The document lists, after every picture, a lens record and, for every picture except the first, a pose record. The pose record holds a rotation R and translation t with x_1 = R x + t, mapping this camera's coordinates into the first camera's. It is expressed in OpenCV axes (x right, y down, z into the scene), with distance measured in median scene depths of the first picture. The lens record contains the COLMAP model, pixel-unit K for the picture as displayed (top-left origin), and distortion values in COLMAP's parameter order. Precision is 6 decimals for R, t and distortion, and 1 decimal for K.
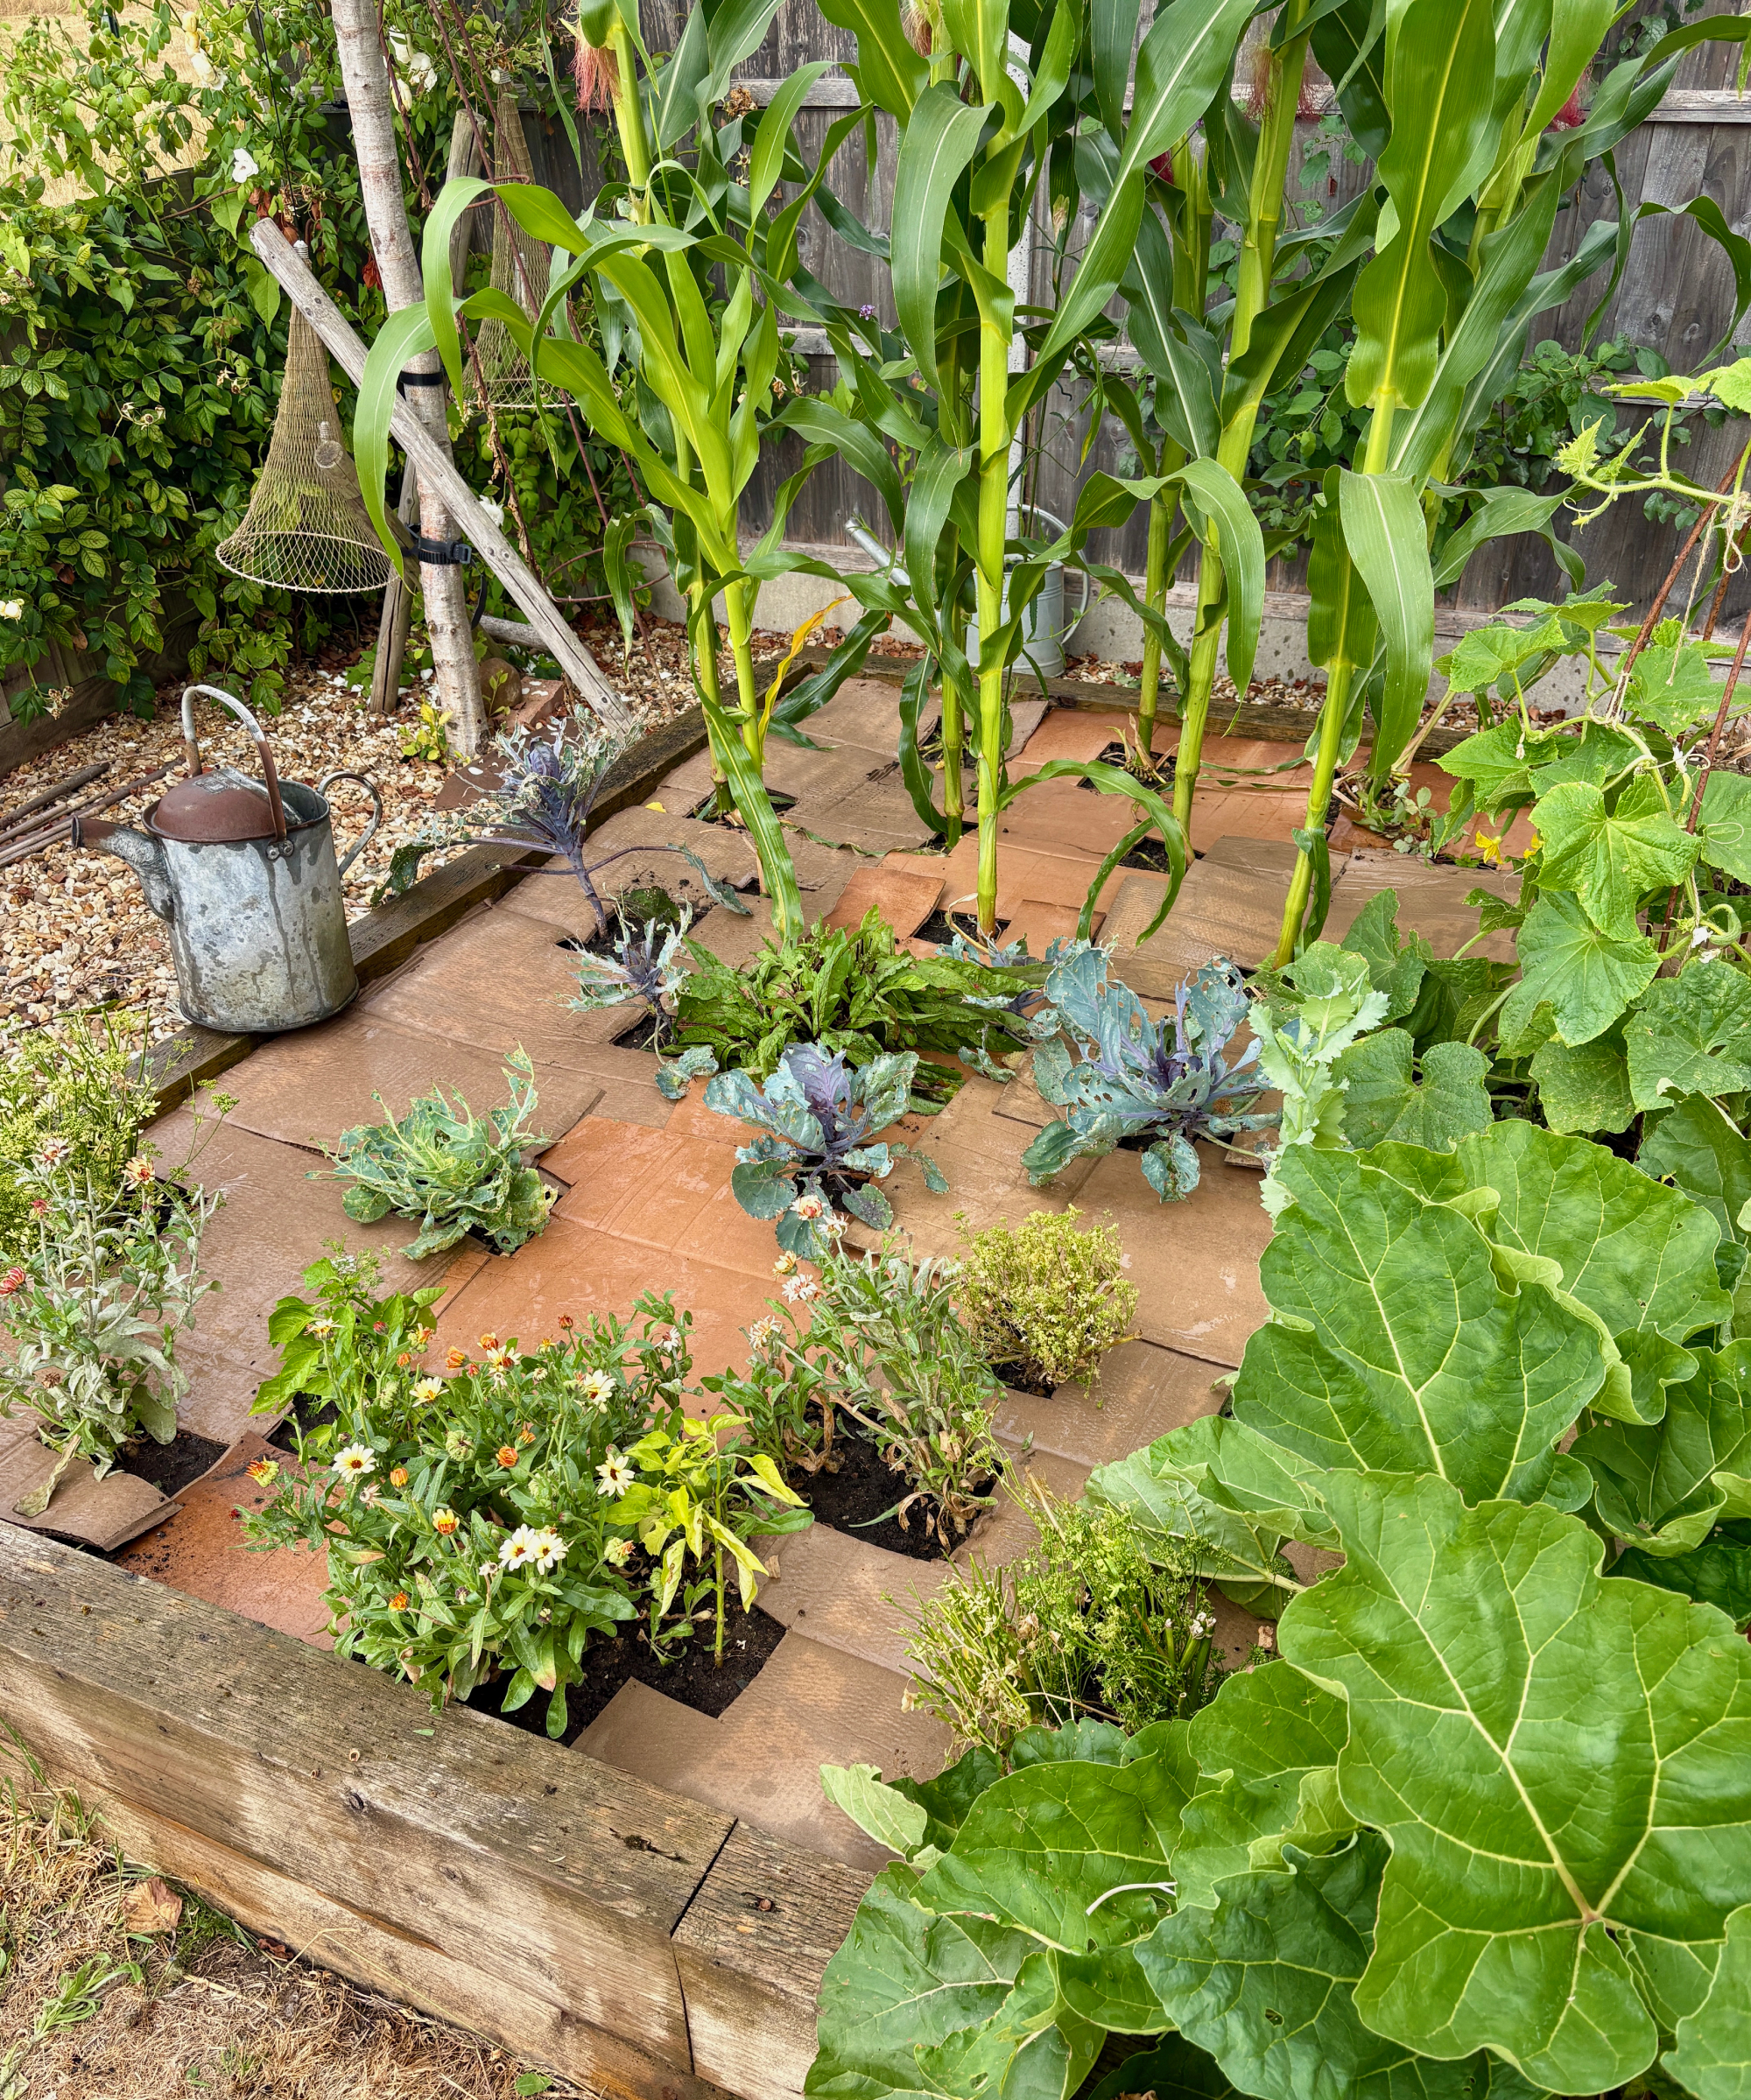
lens RADIAL K [[1782.3, 0, 930.6], [0, 1782.3, 1193.3], [0, 0, 1]] dist [0.107555, -0.090077]
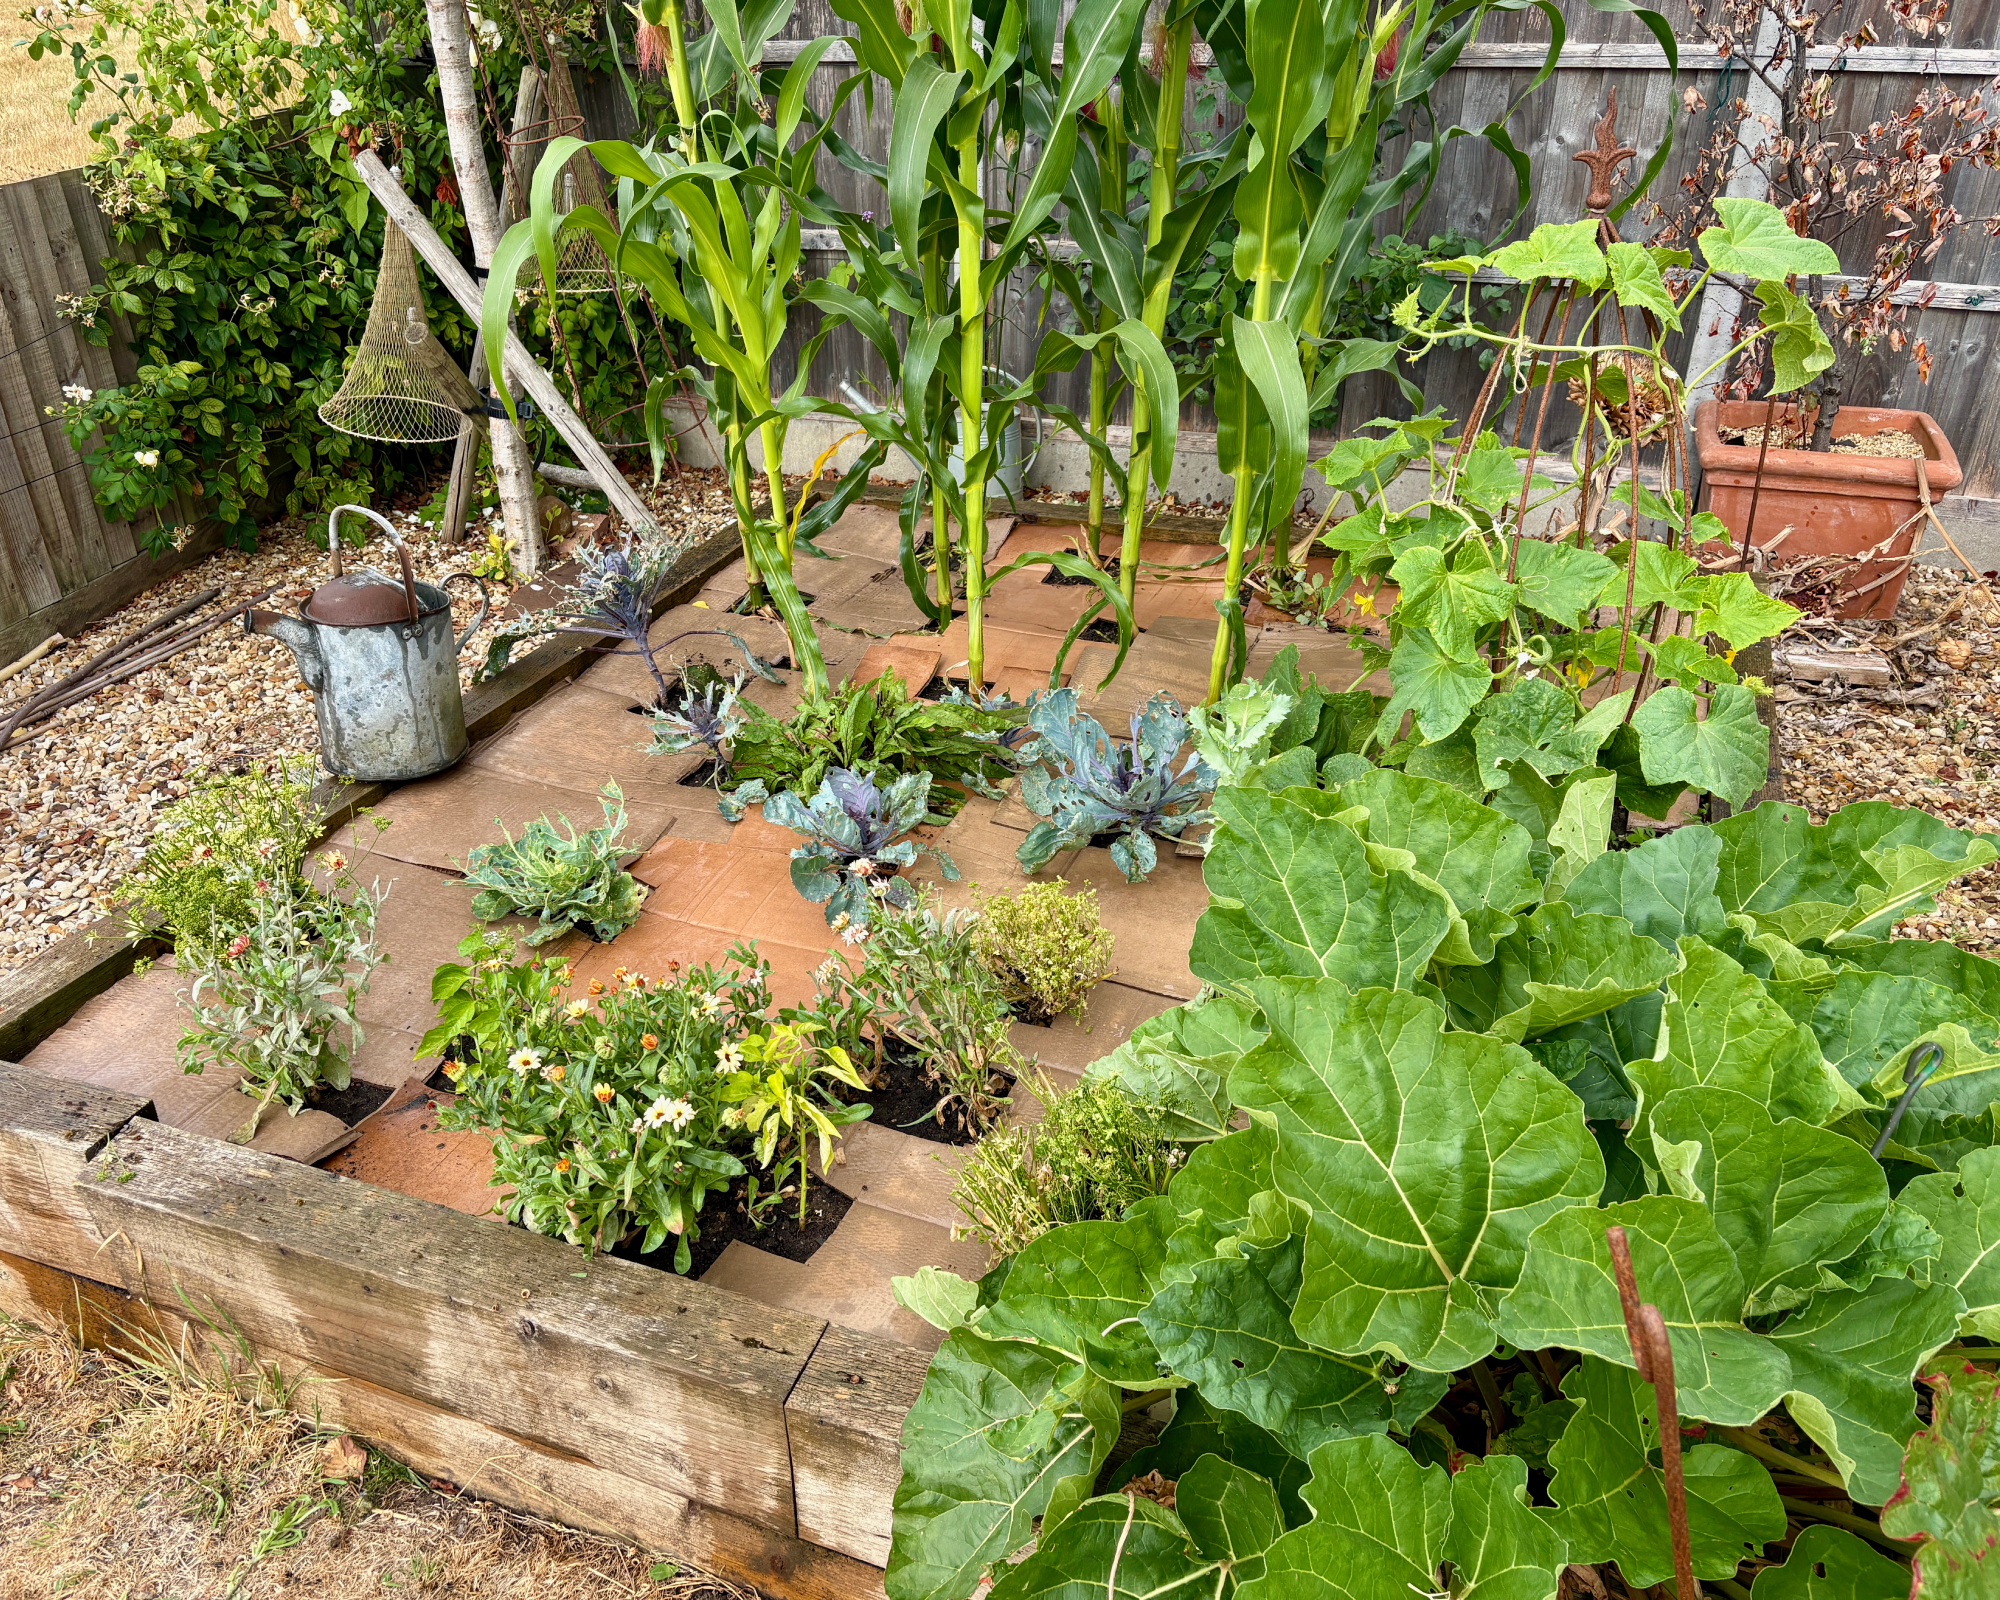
lens RADIAL K [[1566.2, 0, 1000.0], [0, 1566.2, 800.0], [0, 0, 1]] dist [0.150847, -0.142524]
pose [[0.997955, -0.034010, 0.054112, -0.018766], [0.039302, 0.994217, -0.099941, 0.051947], [-0.050400, 0.101863, 0.993521, -0.103382]]
